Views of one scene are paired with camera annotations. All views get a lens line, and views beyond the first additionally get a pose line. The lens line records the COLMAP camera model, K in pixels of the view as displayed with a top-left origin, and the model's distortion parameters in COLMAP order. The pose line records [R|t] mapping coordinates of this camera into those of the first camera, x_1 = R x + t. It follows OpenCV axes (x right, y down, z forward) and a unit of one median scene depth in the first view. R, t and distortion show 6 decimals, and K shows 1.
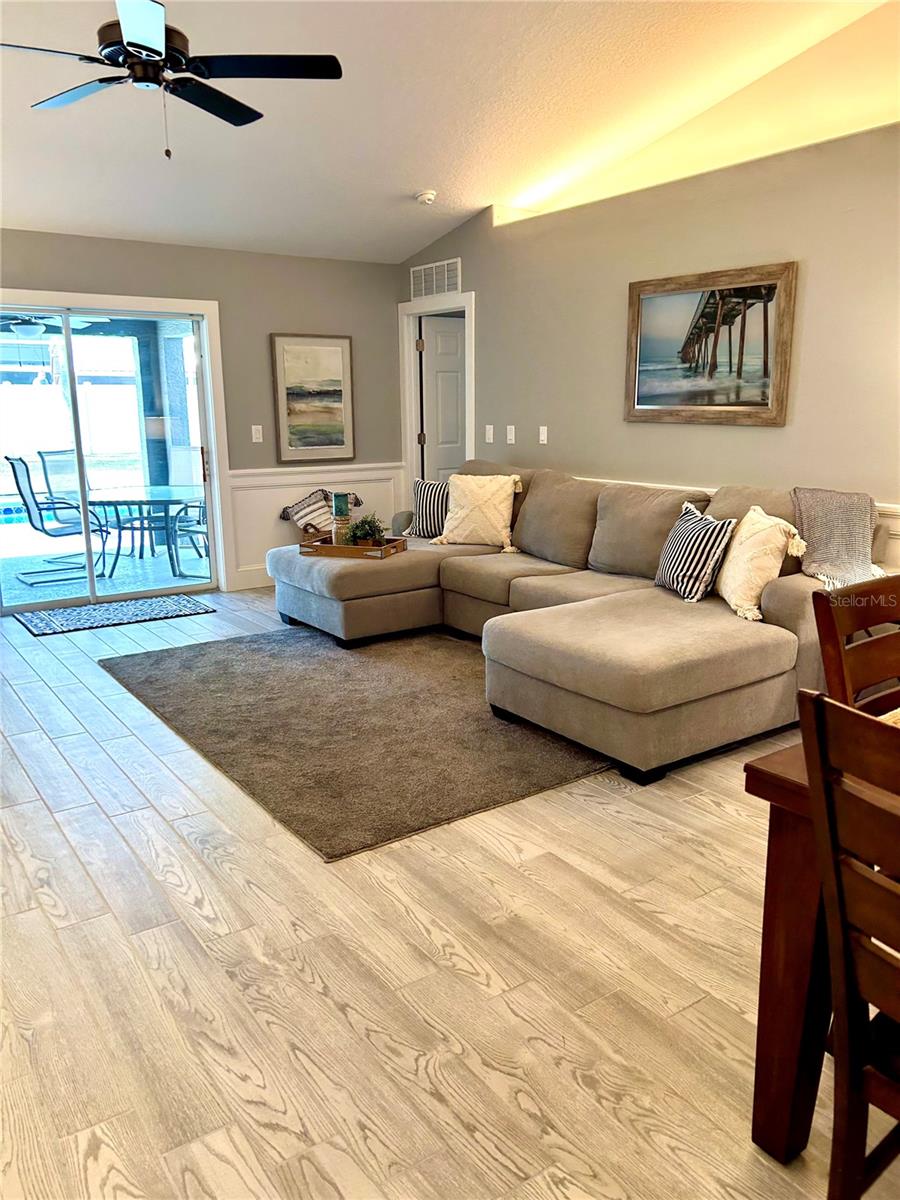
lens RADIAL K [[860.6, 0, 446.1], [0, 860.6, 631.4], [0, 0, 1]] dist [0.001835, -0.058486]
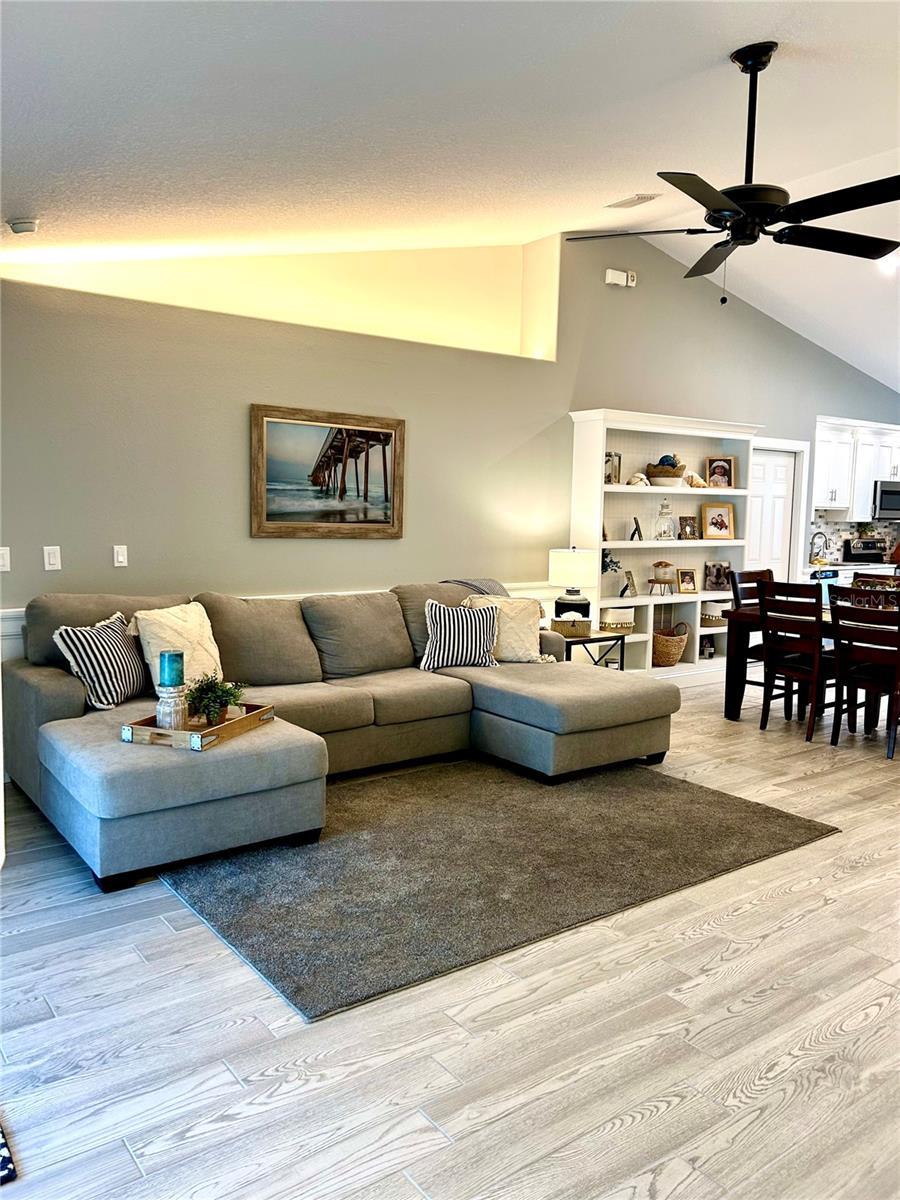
lens RADIAL K [[902.1, 0, 451.7], [0, 902.1, 605.5], [0, 0, 1]] dist [0.069483, -0.073567]
pose [[-0.026616, -0.096769, 0.994951, -0.958015], [0.239642, 0.965663, 0.100331, -0.247651], [-0.970496, 0.241103, -0.002512, 0.906673]]
